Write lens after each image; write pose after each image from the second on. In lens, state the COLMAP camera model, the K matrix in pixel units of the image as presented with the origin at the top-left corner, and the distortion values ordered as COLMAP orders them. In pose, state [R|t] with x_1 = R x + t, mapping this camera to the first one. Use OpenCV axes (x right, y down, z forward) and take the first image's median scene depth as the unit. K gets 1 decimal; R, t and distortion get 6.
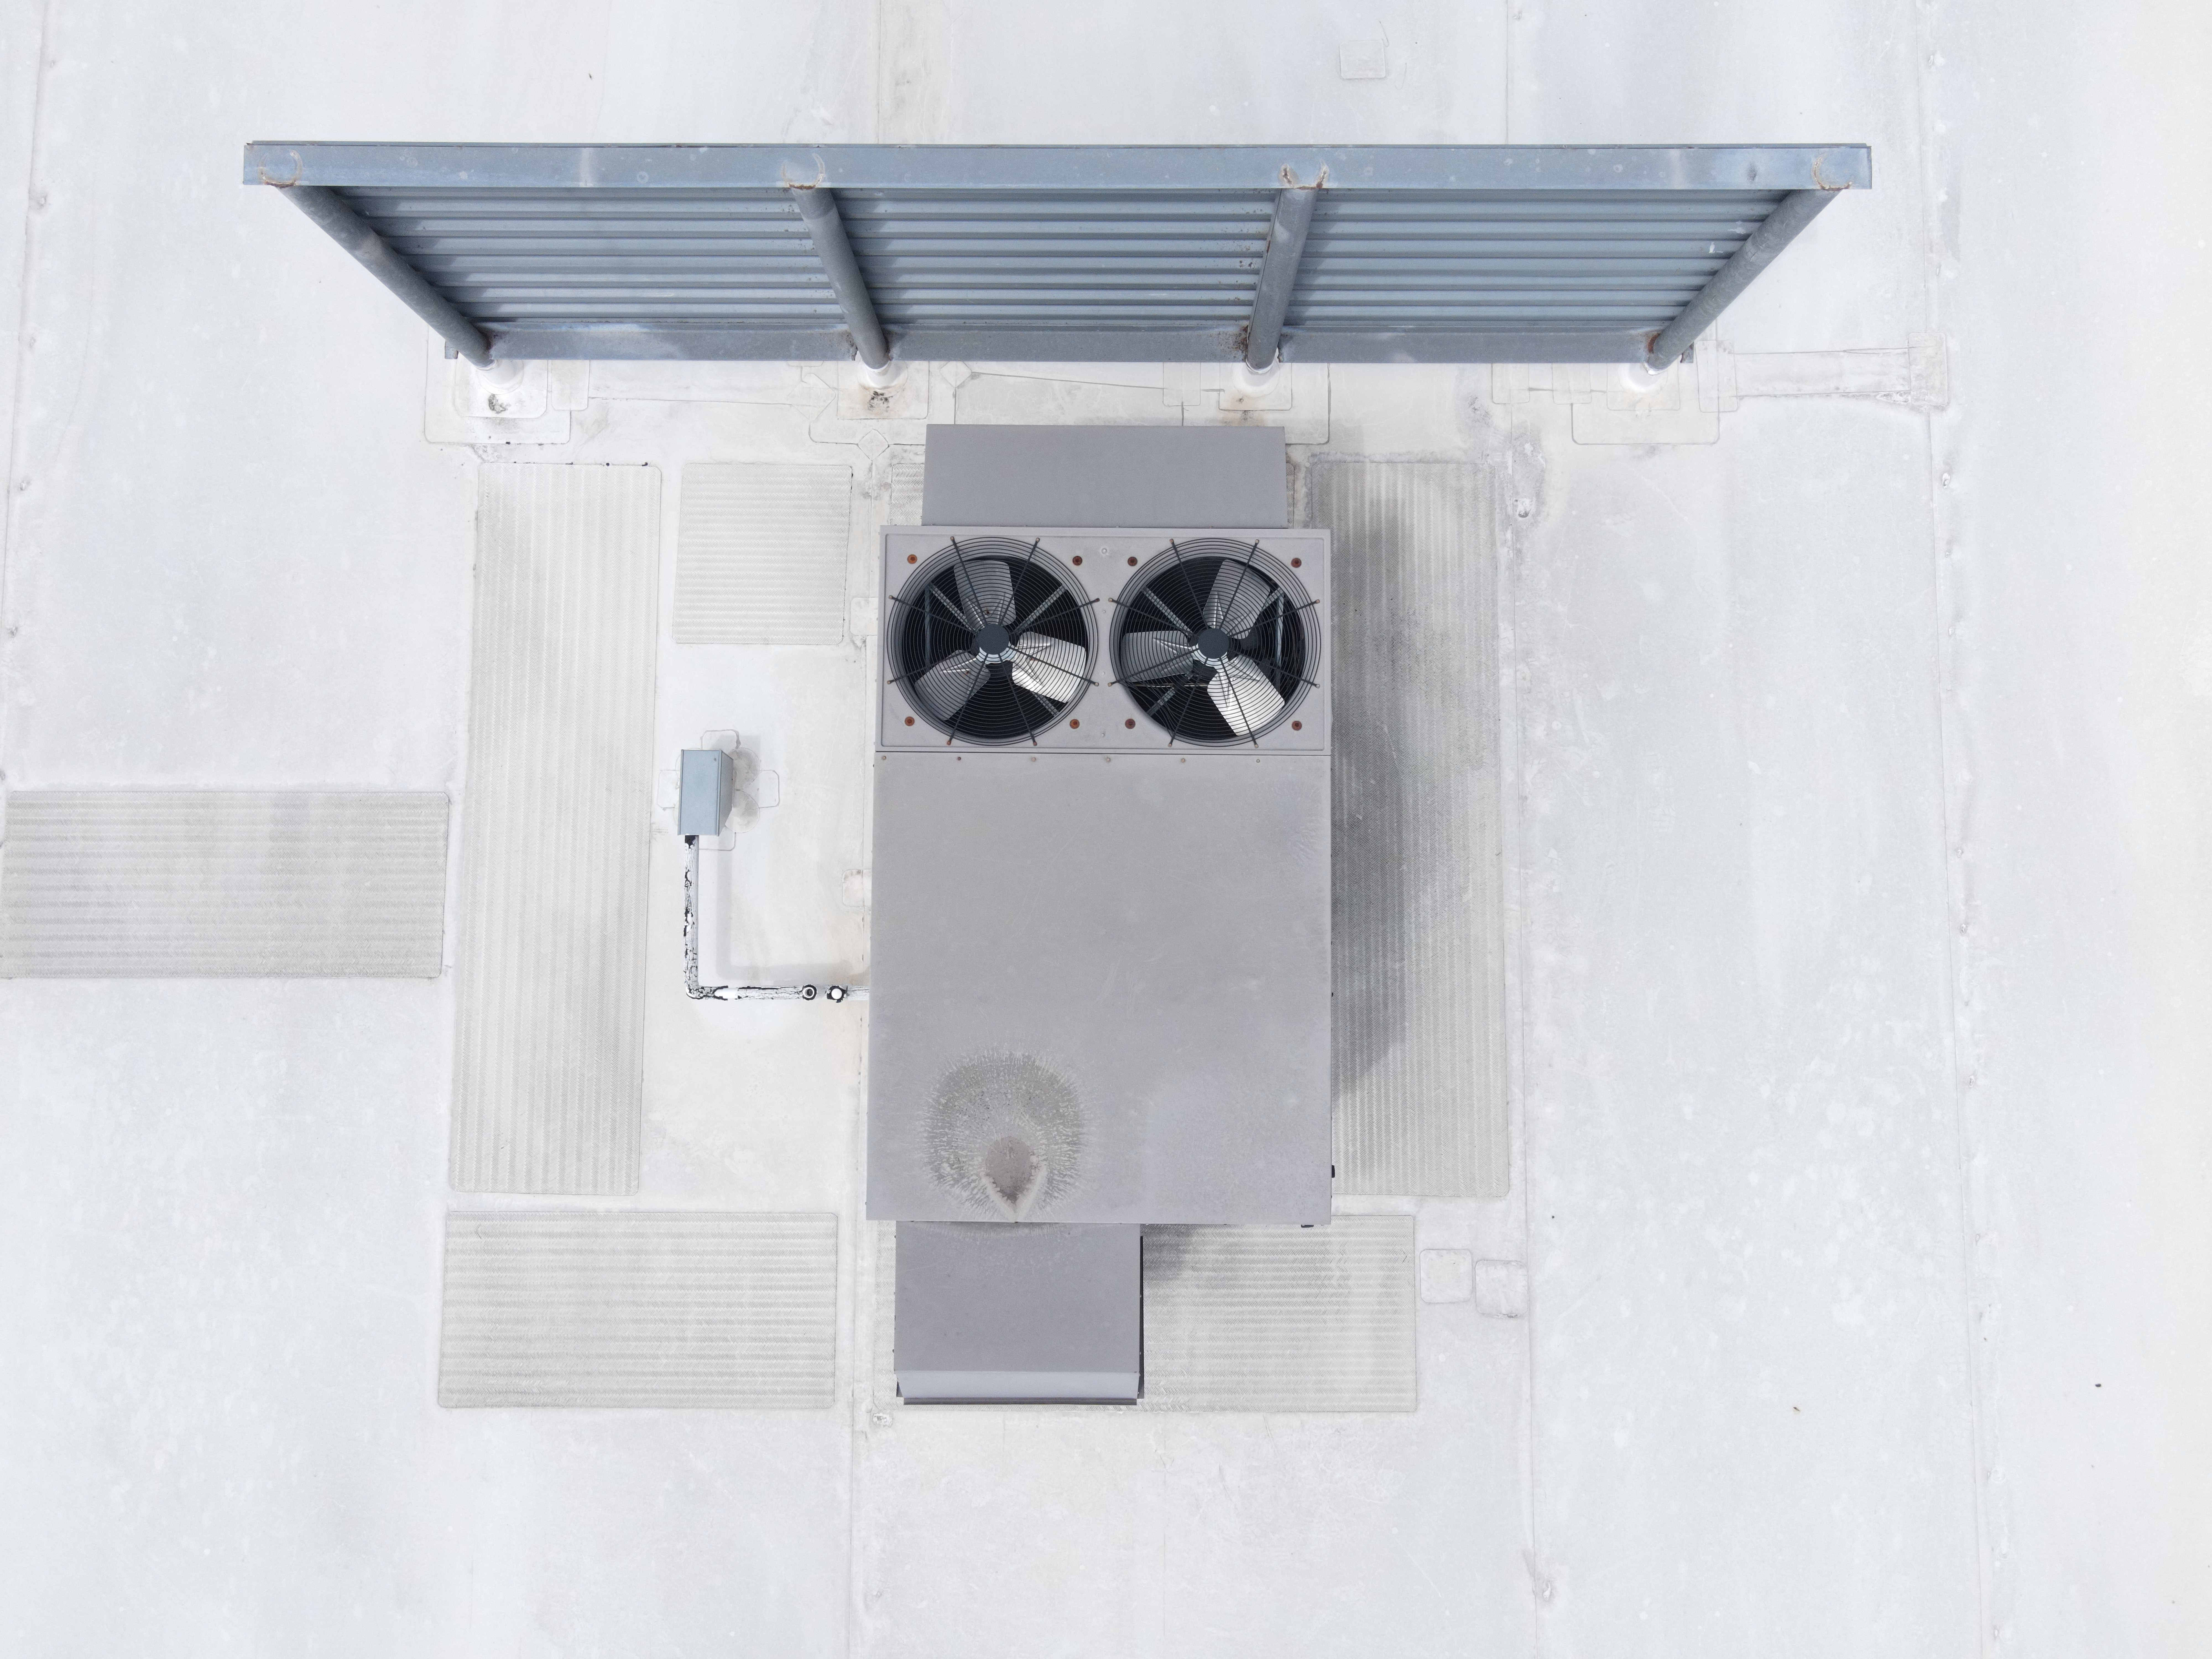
lens RADIAL K [[1627.2, 0, 1096.5], [0, 1627.2, 824.8], [0, 0, 1]] dist [-0.020320, 0.064474]
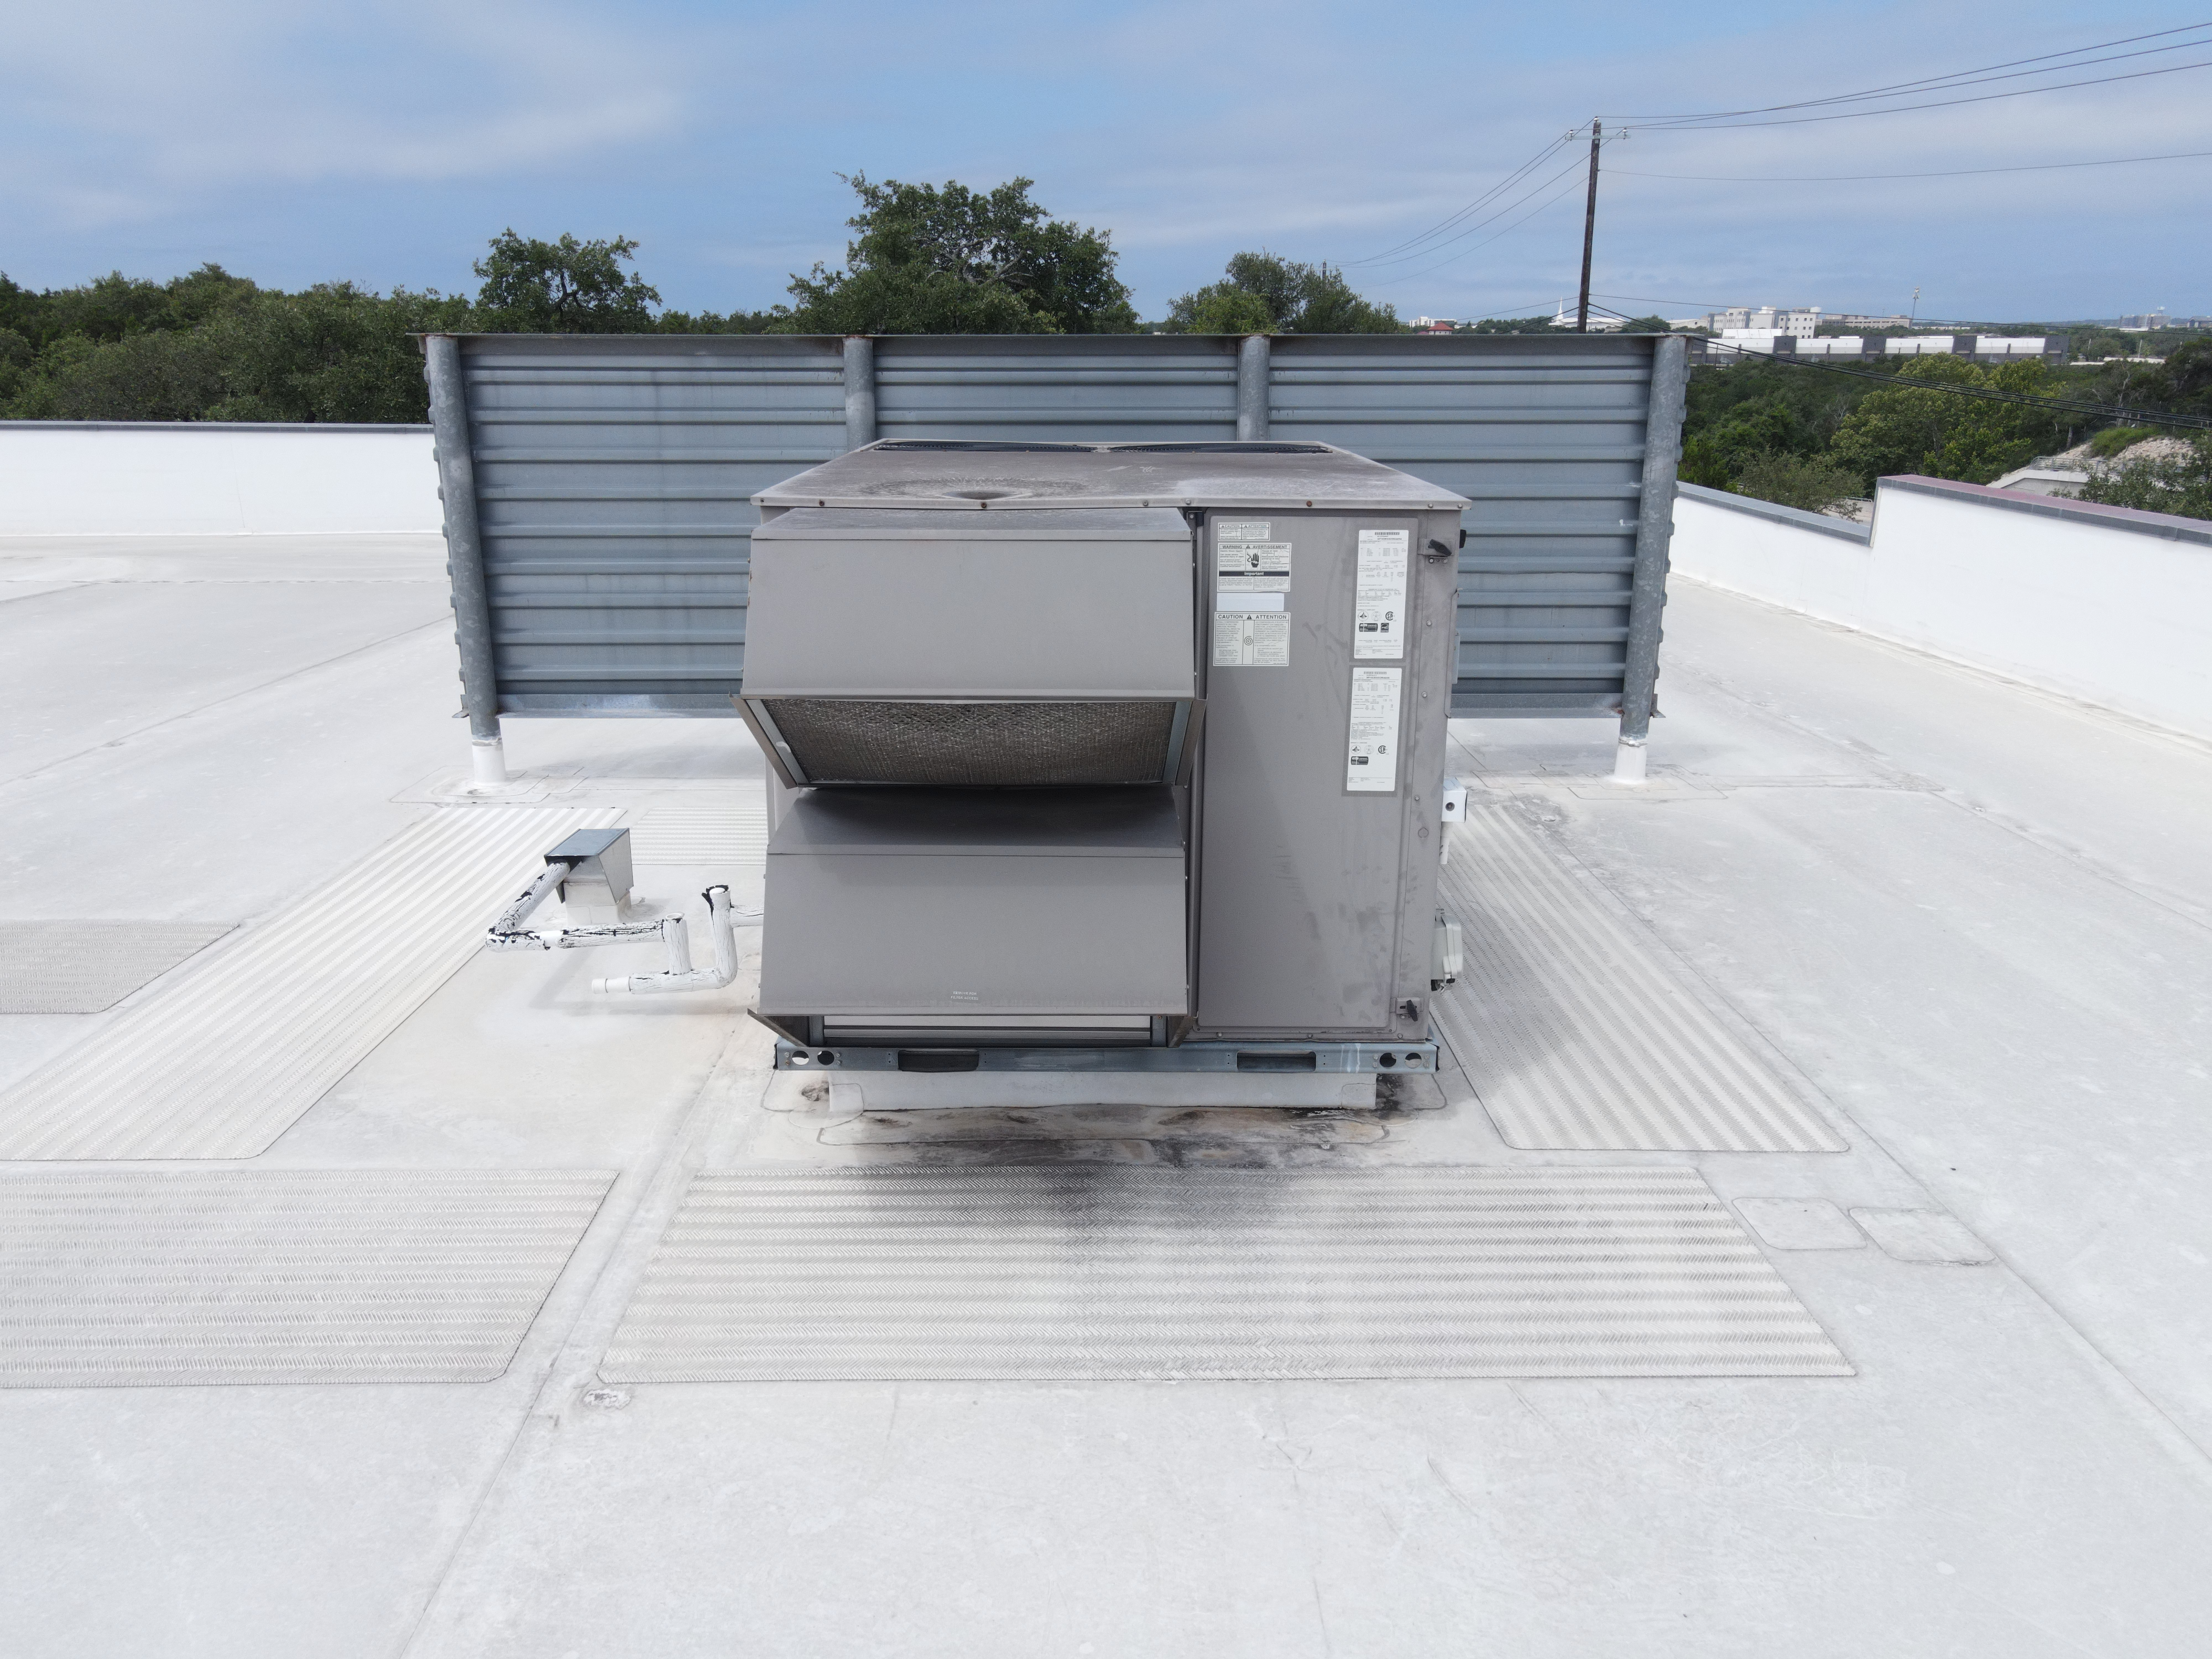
lens RADIAL K [[1625.4, 0, 1096.3], [0, 1625.4, 819.6], [0, 0, 1]] dist [0.005868, 0.011164]
pose [[0.999842, 0.002035, 0.017632, -0.012896], [0.015800, 0.350475, -0.936439, 0.705587], [-0.008085, 0.936570, 0.350387, 0.707081]]
